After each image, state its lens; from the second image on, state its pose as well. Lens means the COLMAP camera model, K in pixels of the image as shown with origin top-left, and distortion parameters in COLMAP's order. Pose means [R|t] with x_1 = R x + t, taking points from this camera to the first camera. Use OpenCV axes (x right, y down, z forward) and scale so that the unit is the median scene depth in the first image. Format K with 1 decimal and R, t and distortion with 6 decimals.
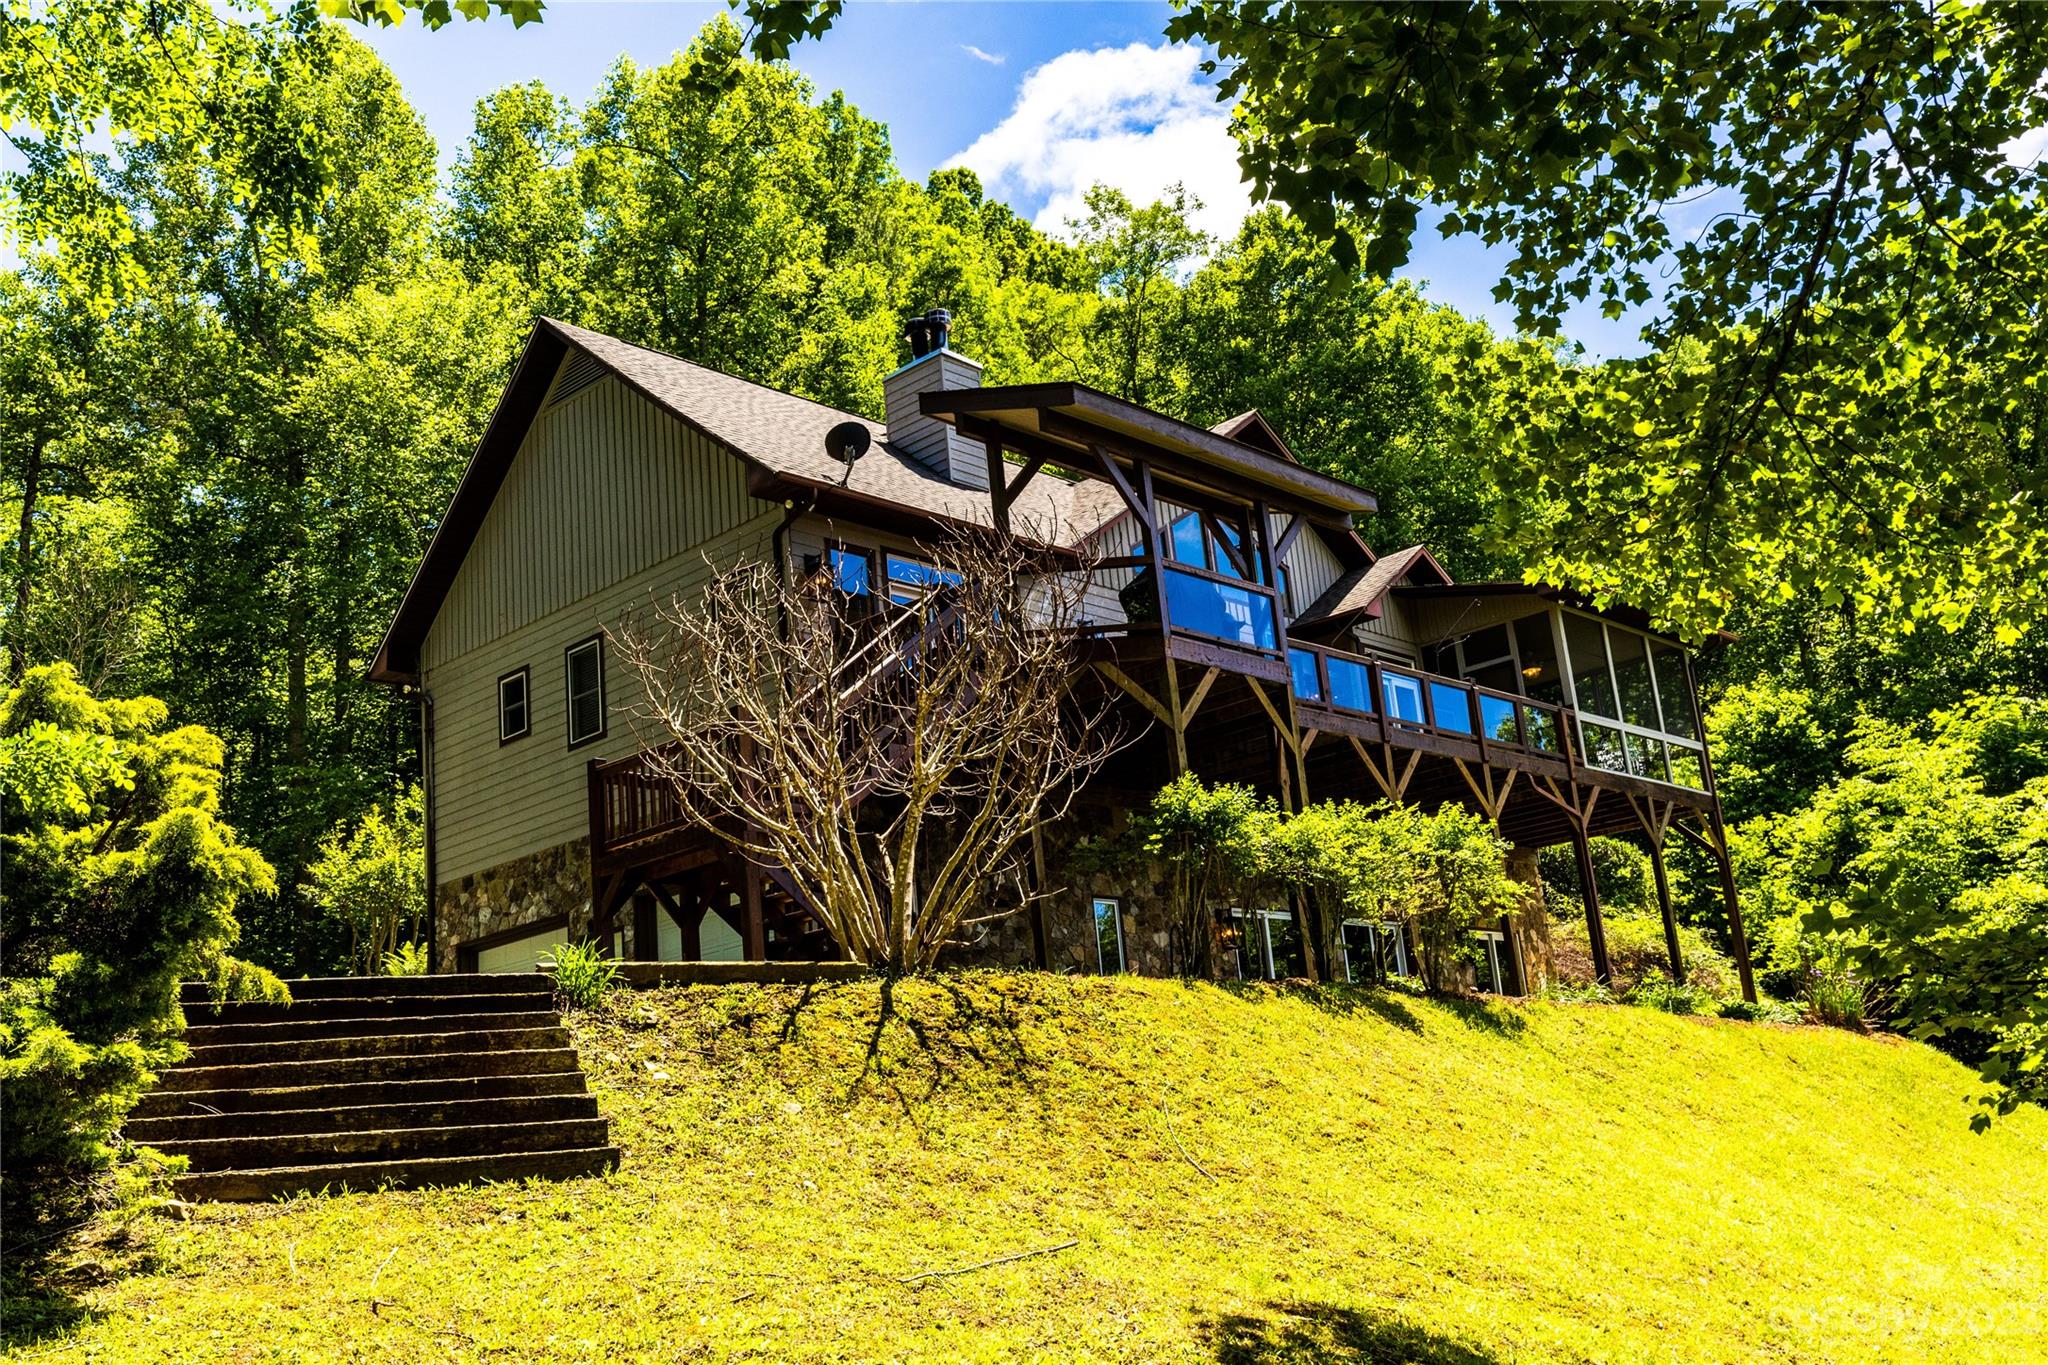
lens RADIAL K [[1939.4, 0, 1024.0], [0, 1939.4, 682.5], [0, 0, 1]] dist [-0.007579, -0.004930]
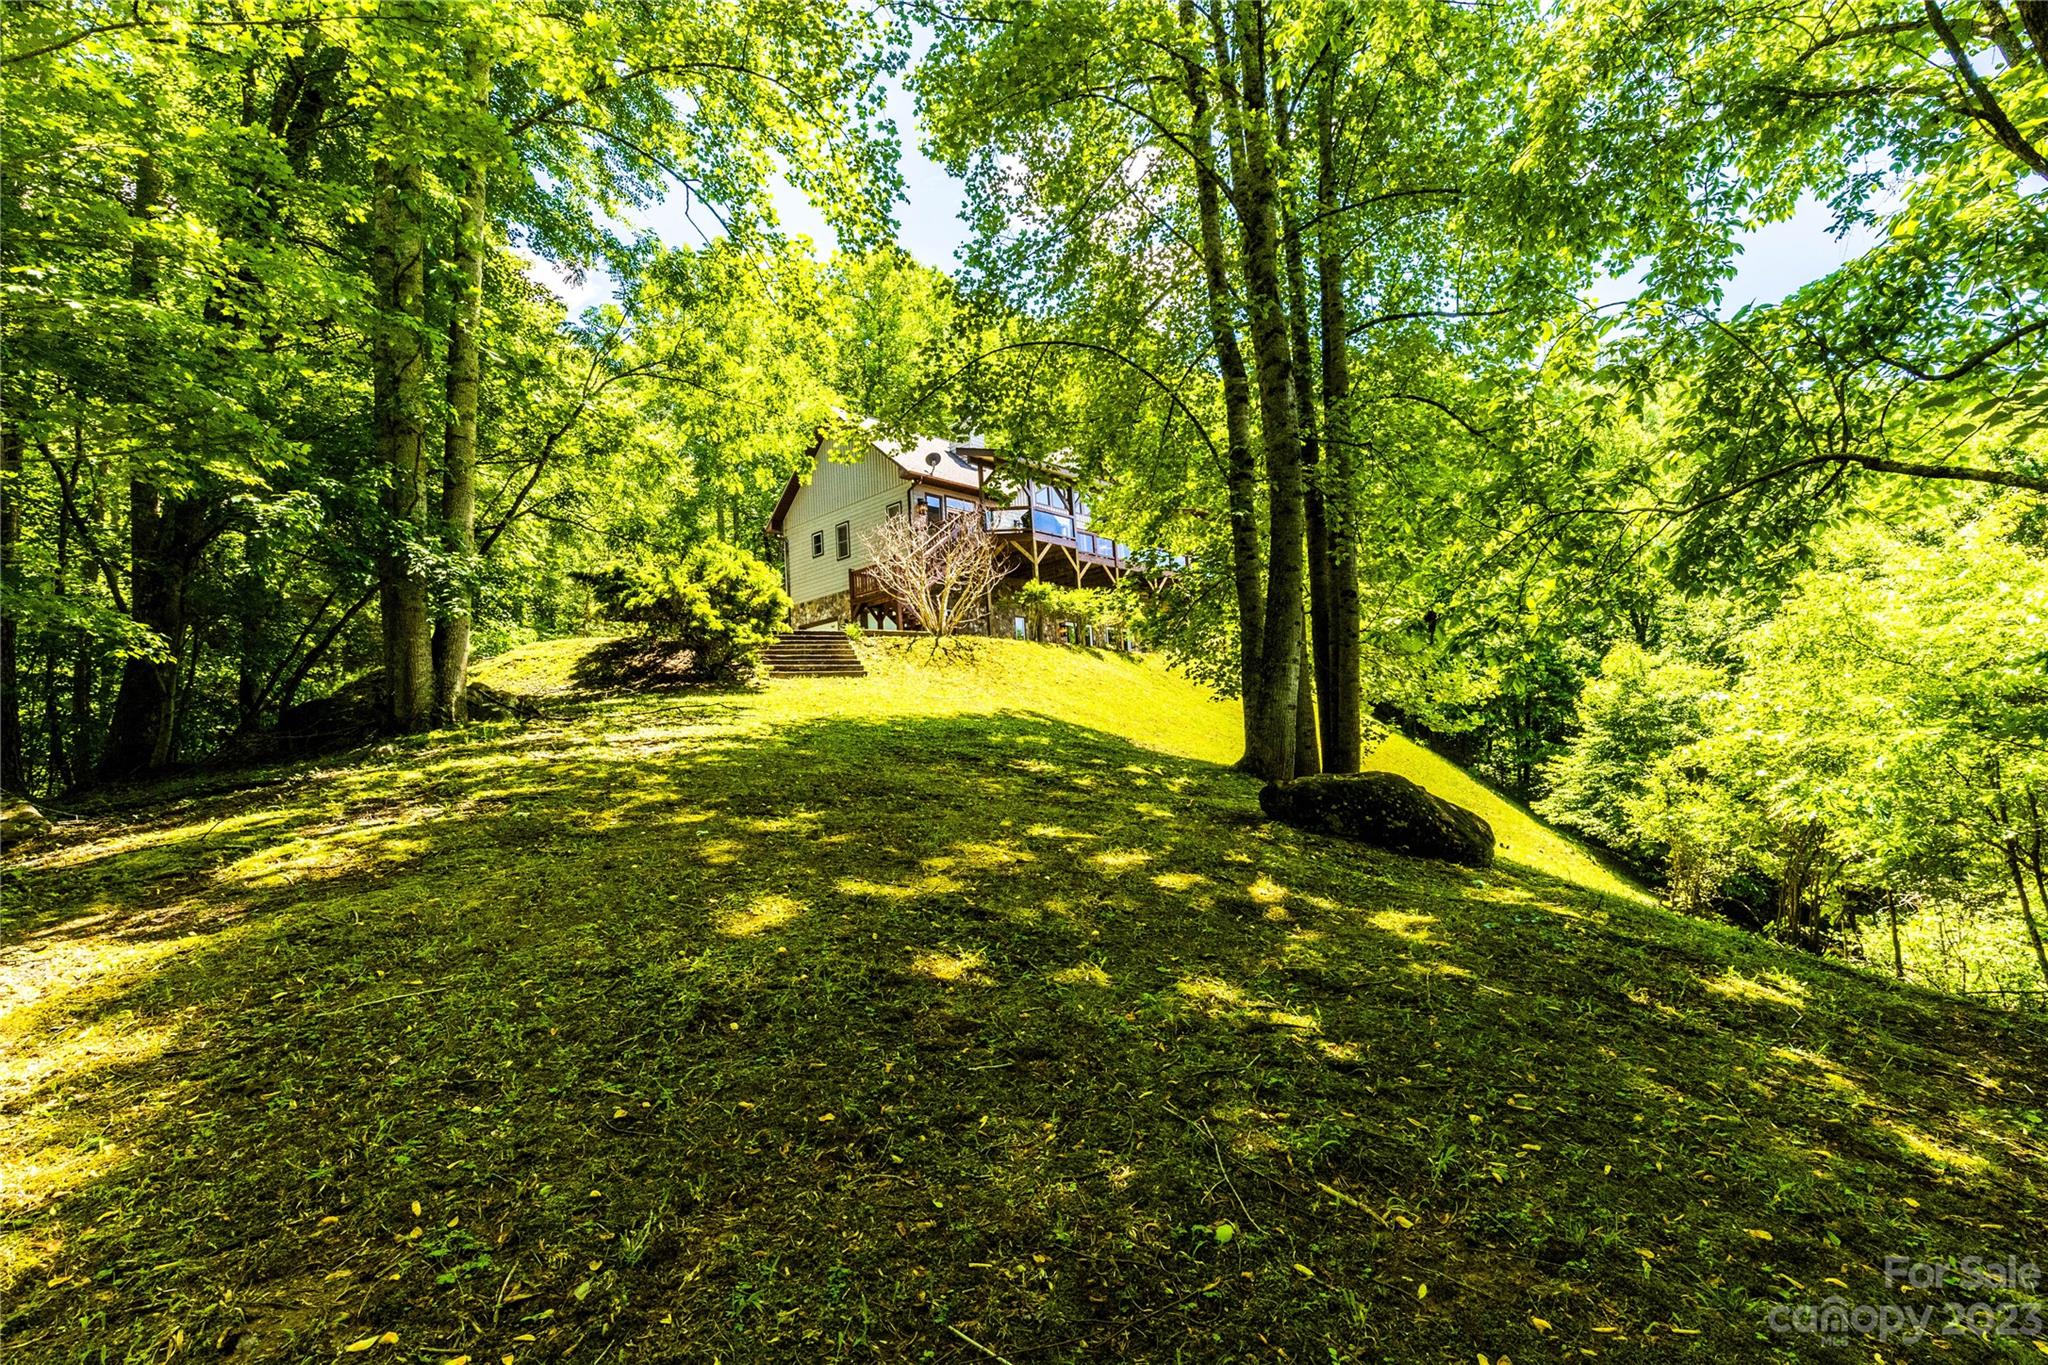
lens RADIAL K [[914.9, 0, 1024.0], [0, 914.9, 682.5], [0, 0, 1]] dist [-0.000443, -0.000305]
pose [[0.999479, 0.032264, -0.000801, 0.074069], [-0.031598, 0.983312, 0.179161, -0.056152], [0.006568, -0.179042, 0.983819, -0.534545]]
